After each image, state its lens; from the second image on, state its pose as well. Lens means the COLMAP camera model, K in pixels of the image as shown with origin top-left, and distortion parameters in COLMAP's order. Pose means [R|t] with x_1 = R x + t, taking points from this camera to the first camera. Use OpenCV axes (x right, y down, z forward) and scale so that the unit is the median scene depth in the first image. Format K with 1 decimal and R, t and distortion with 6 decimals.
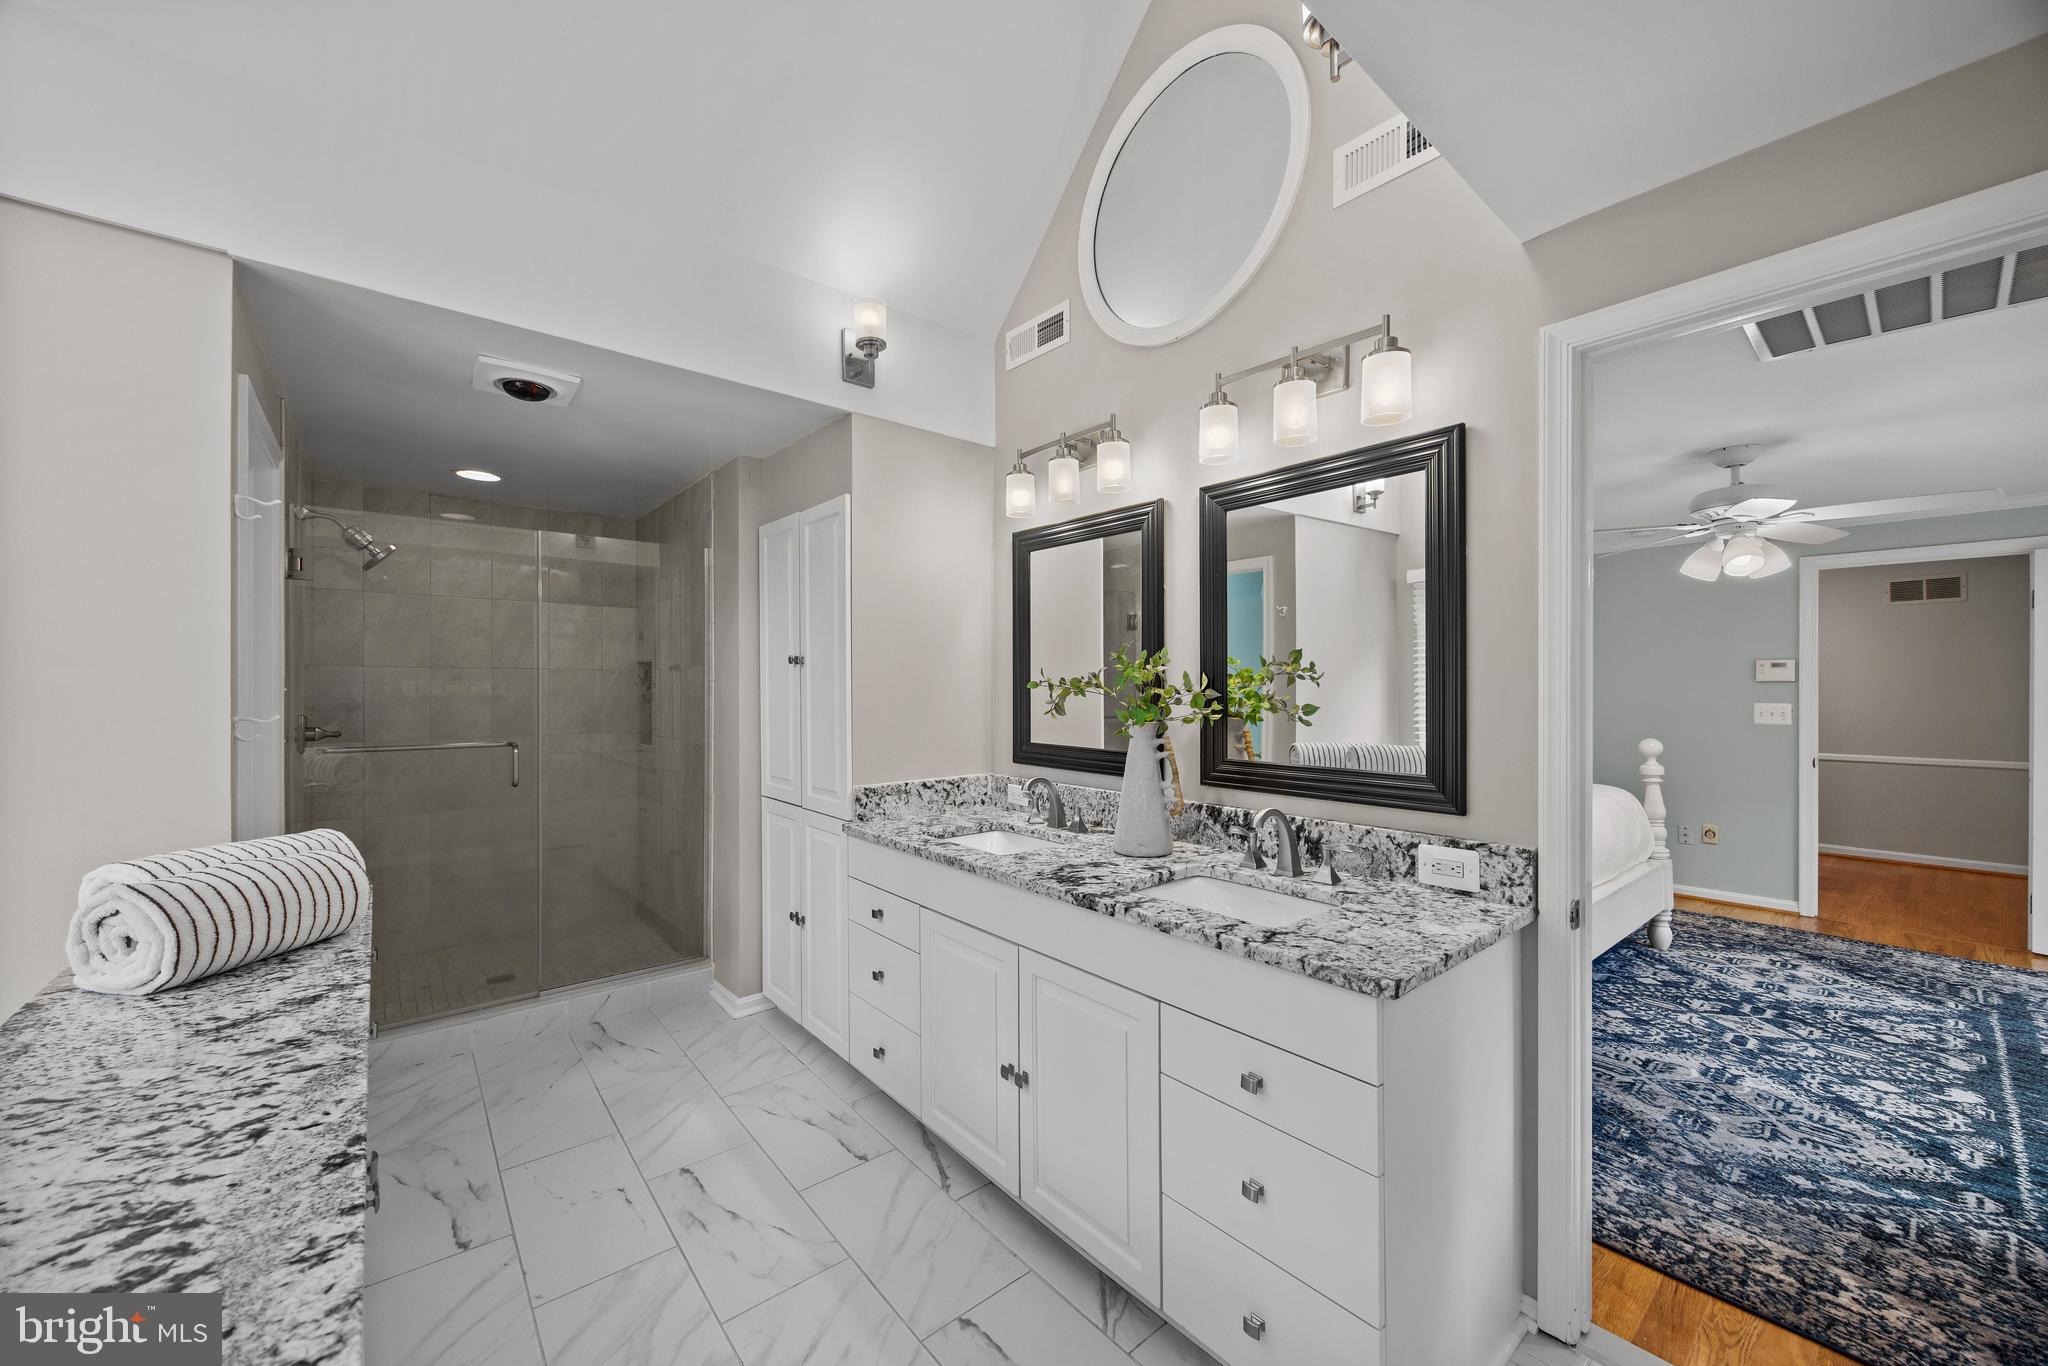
lens RADIAL K [[774.3, 0, 1023.9], [0, 774.3, 690.0], [0, 0, 1]] dist [-0.000003, 0.000022]
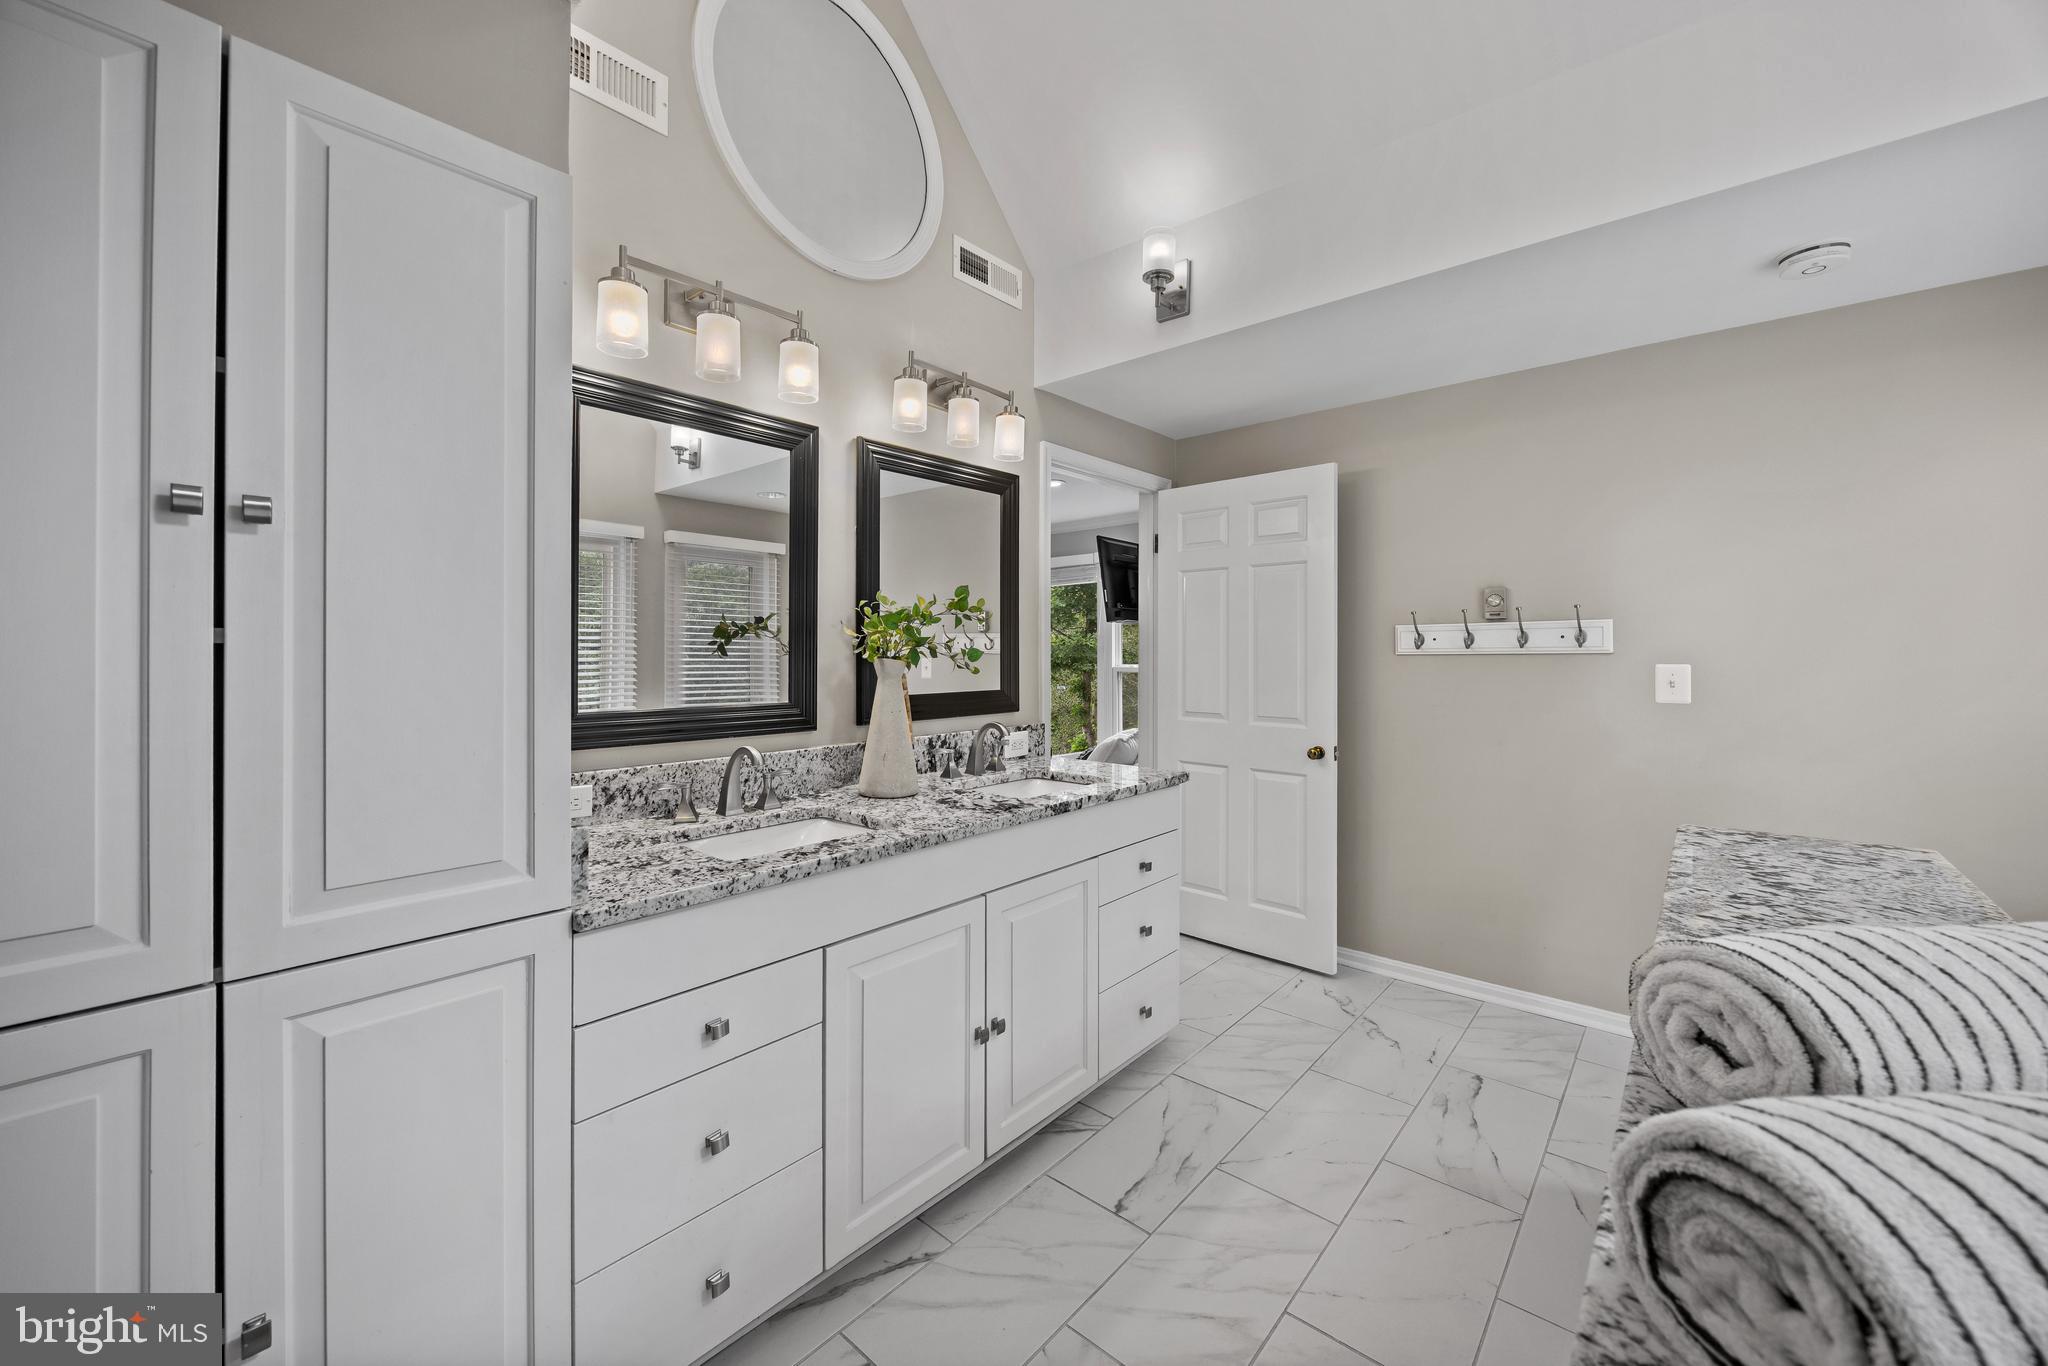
lens RADIAL K [[774.3, 0, 1015.2], [0, 774.3, 647.6], [0, 0, 1]] dist [-0.000003, 0.000022]
pose [[-0.148289, 0.009512, 0.988898, -0.997370], [0.004268, 0.999951, -0.008978, 0.034176], [-0.988935, 0.002890, -0.148322, 1.142985]]
